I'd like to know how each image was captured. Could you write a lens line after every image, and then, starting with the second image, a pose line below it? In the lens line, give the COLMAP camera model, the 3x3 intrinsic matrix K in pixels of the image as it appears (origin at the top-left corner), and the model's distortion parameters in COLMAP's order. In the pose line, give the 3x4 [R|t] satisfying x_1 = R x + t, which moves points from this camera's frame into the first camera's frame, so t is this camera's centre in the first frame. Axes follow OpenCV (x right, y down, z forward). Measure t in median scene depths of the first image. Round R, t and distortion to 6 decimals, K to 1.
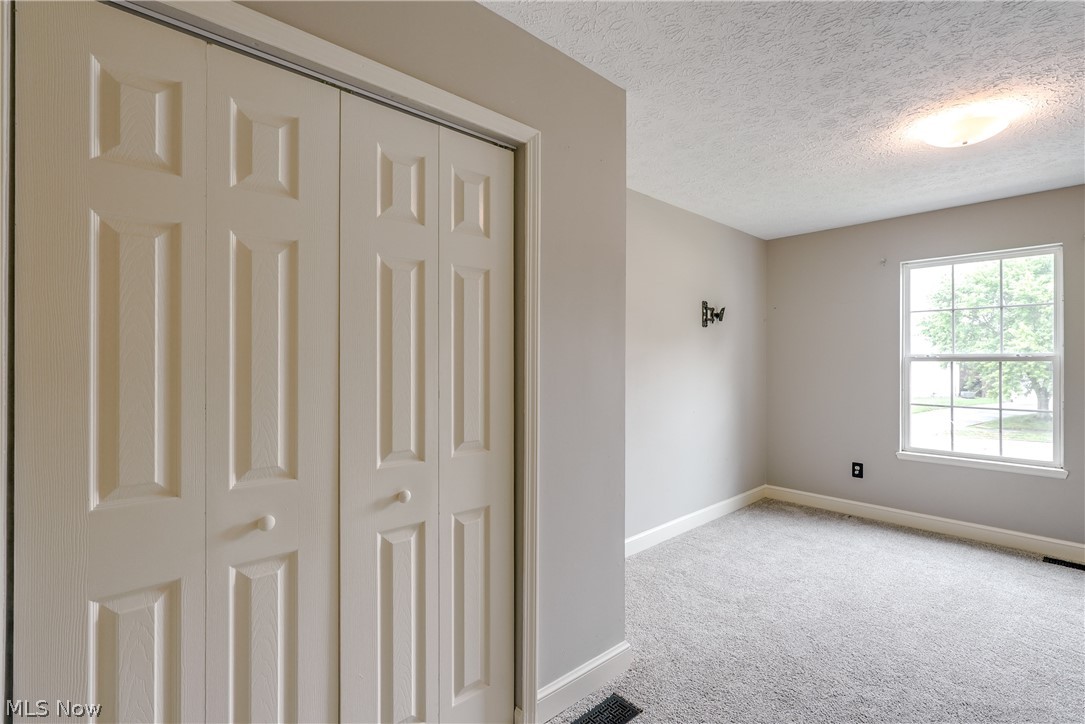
lens RADIAL K [[500.2, 0, 541.7], [0, 500.2, 359.8], [0, 0, 1]] dist [-0.005710, 0.004832]
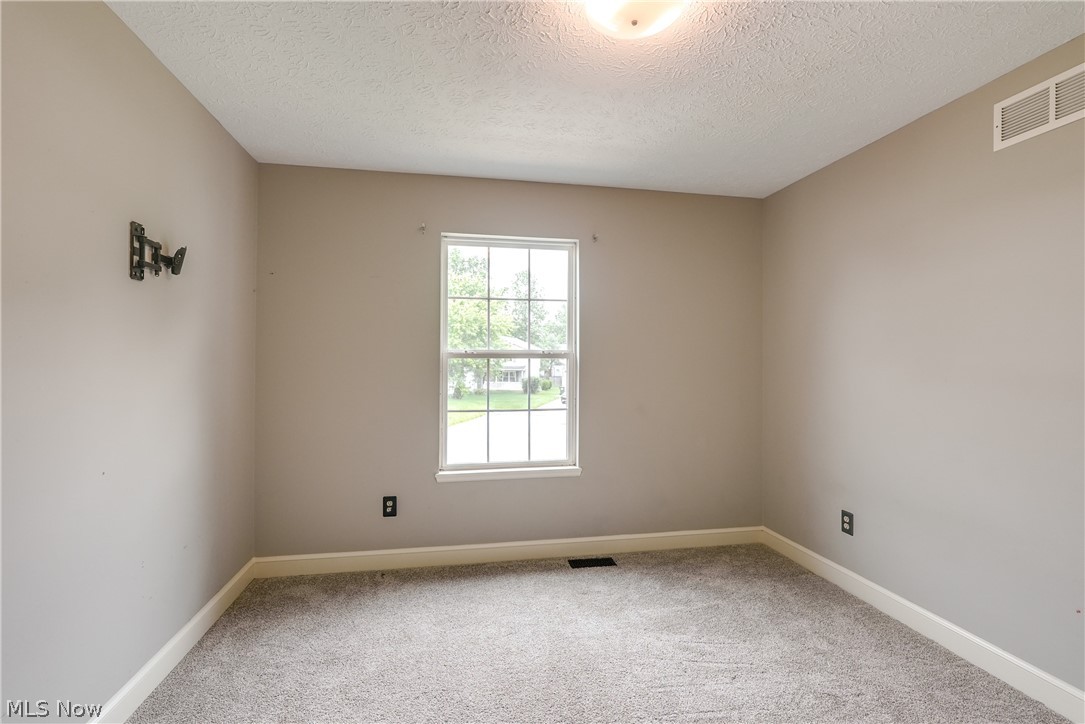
lens RADIAL K [[500.2, 0, 549.1], [0, 500.2, 357.1], [0, 0, 1]] dist [-0.005710, 0.004832]
pose [[0.523875, 0.006734, 0.851769, 0.135883], [-0.000928, 0.999973, -0.007335, 0.007147], [-0.851795, 0.003052, 0.523867, 0.440582]]
